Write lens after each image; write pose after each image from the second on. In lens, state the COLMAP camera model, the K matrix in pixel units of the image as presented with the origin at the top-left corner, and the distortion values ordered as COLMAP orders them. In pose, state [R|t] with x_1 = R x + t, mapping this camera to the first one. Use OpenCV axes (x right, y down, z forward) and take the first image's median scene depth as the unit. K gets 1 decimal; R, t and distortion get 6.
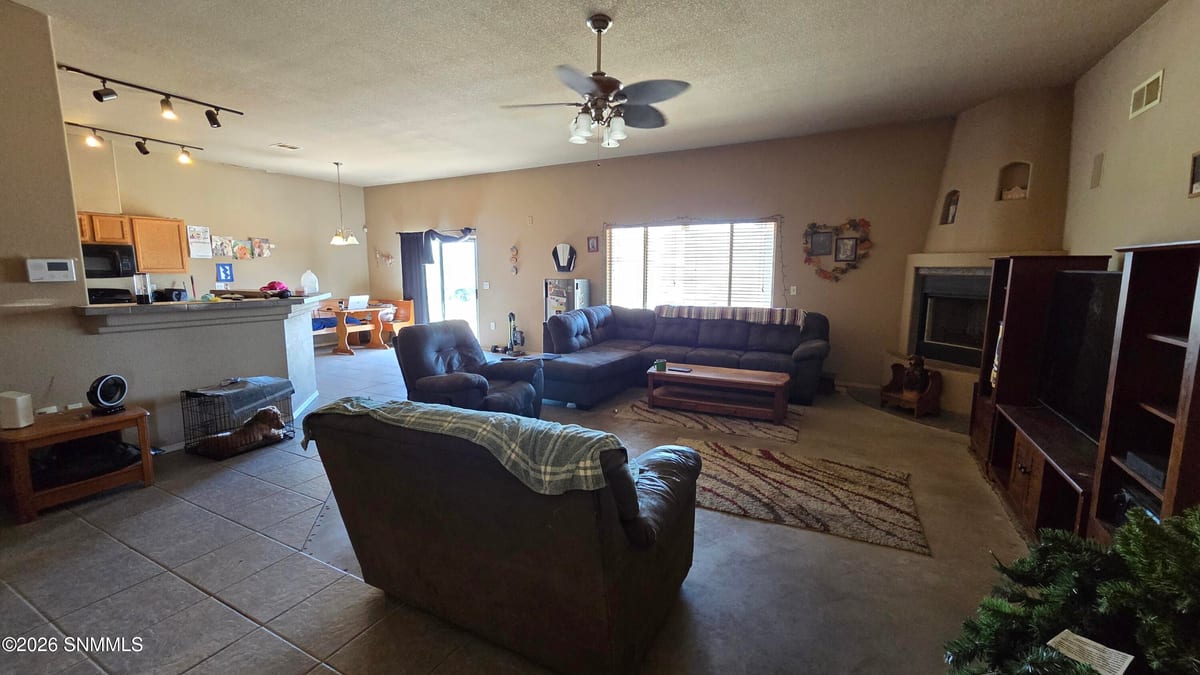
lens RADIAL K [[489.3, 0, 600.5], [0, 489.3, 334.5], [0, 0, 1]] dist [-0.000243, -0.000488]
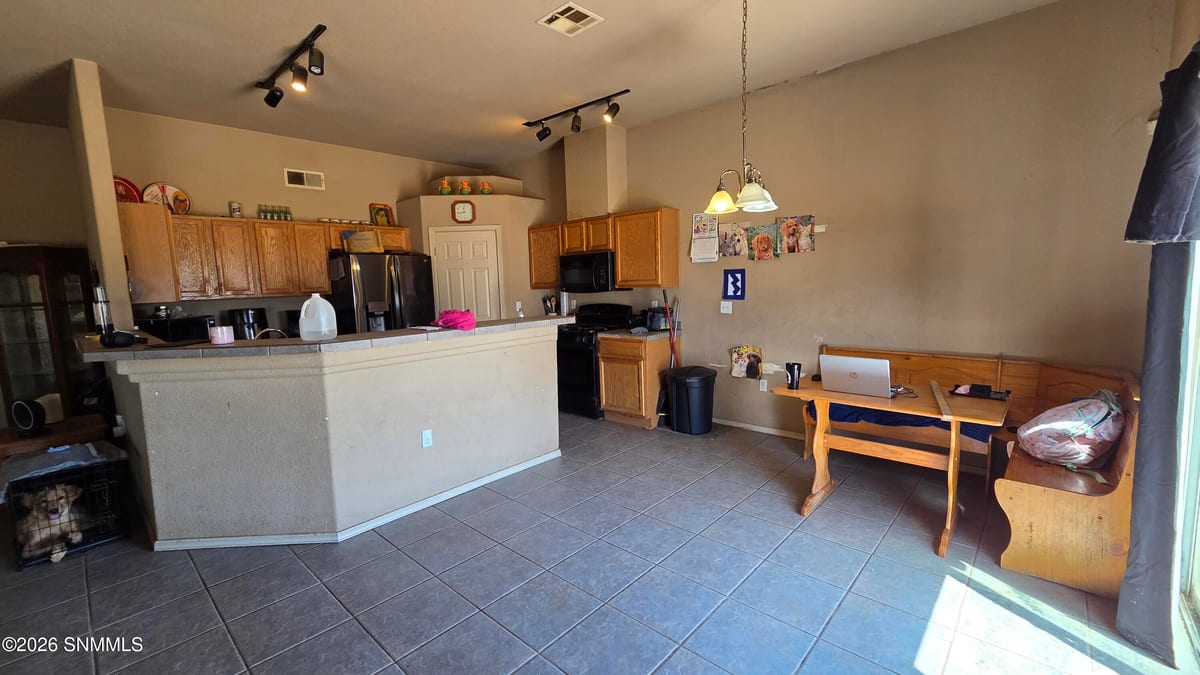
lens RADIAL K [[489.3, 0, 589.0], [0, 489.3, 336.2], [0, 0, 1]] dist [-0.000243, -0.000488]
pose [[-0.270407, 0.114354, -0.955931, -0.145445], [-0.101572, 0.983991, 0.146442, -0.133978], [0.957373, 0.136695, -0.254463, 0.993798]]
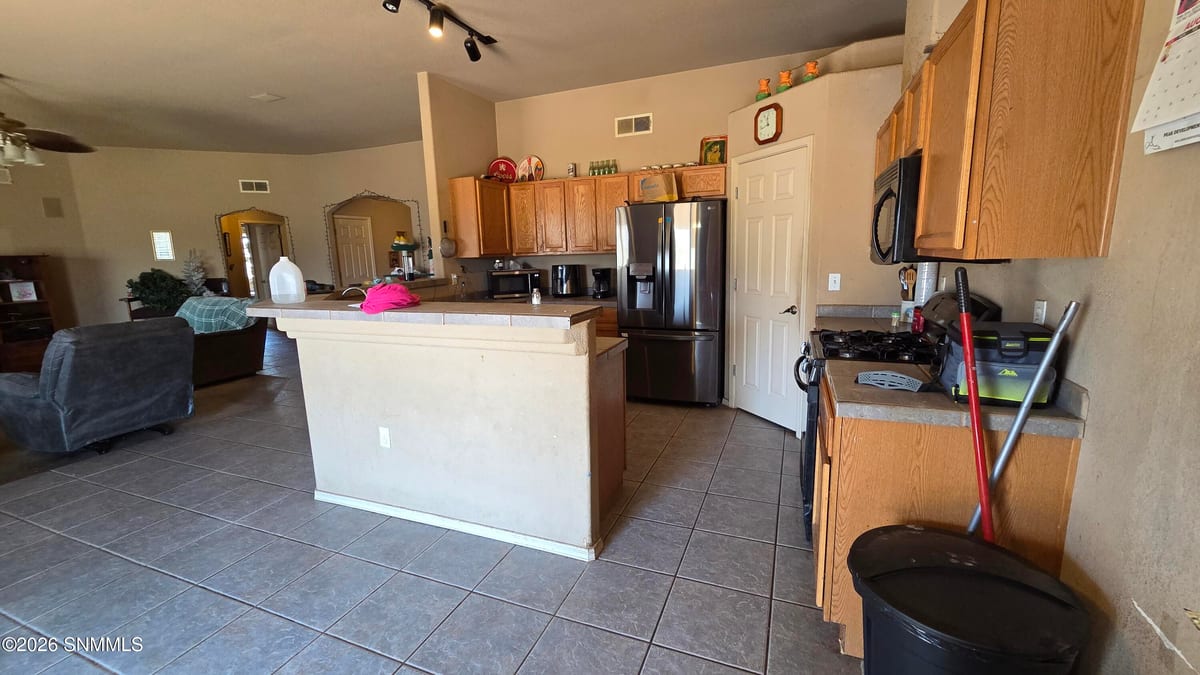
lens RADIAL K [[489.3, 0, 599.6], [0, 489.3, 336.8], [0, 0, 1]] dist [-0.000243, -0.000488]
pose [[-0.995306, 0.040133, -0.088062, -0.601651], [0.011384, 0.952195, 0.305279, -0.142745], [0.096104, 0.302843, -0.948183, 1.081906]]
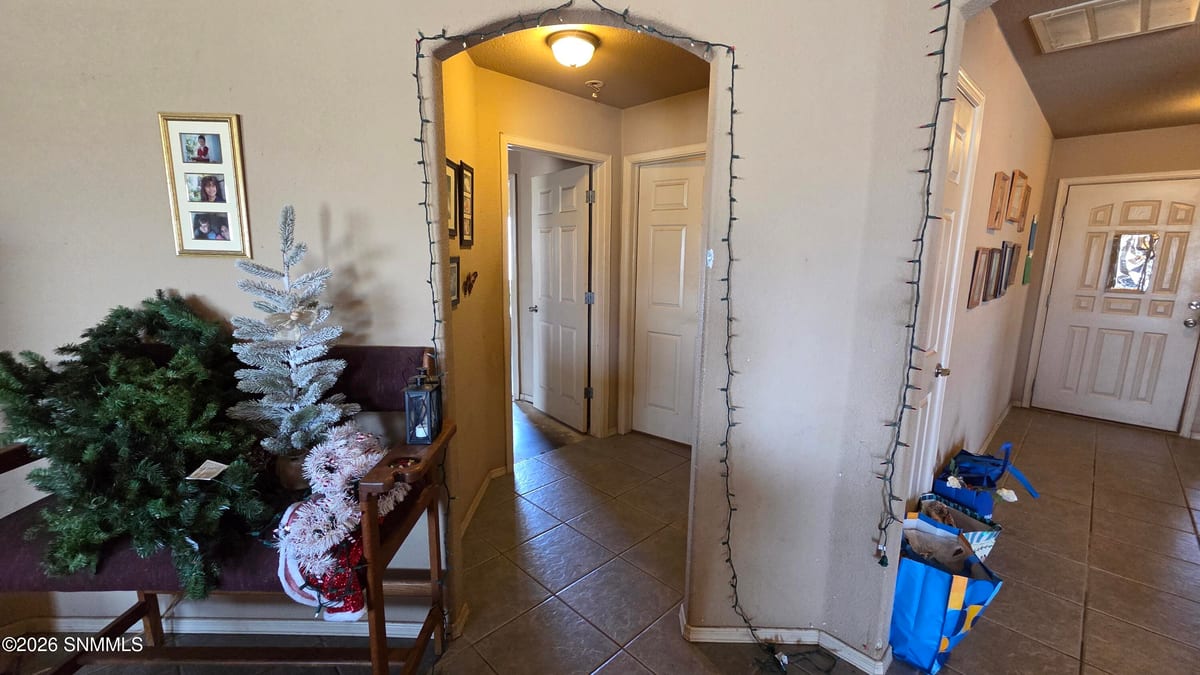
lens RADIAL K [[489.3, 0, 595.3], [0, 489.3, 335.4], [0, 0, 1]] dist [-0.000243, -0.000488]
pose [[-0.949250, -0.064271, 0.307885, -0.083778], [0.031259, 0.954774, 0.295686, -0.030892], [-0.312965, 0.290304, -0.904310, 0.223878]]
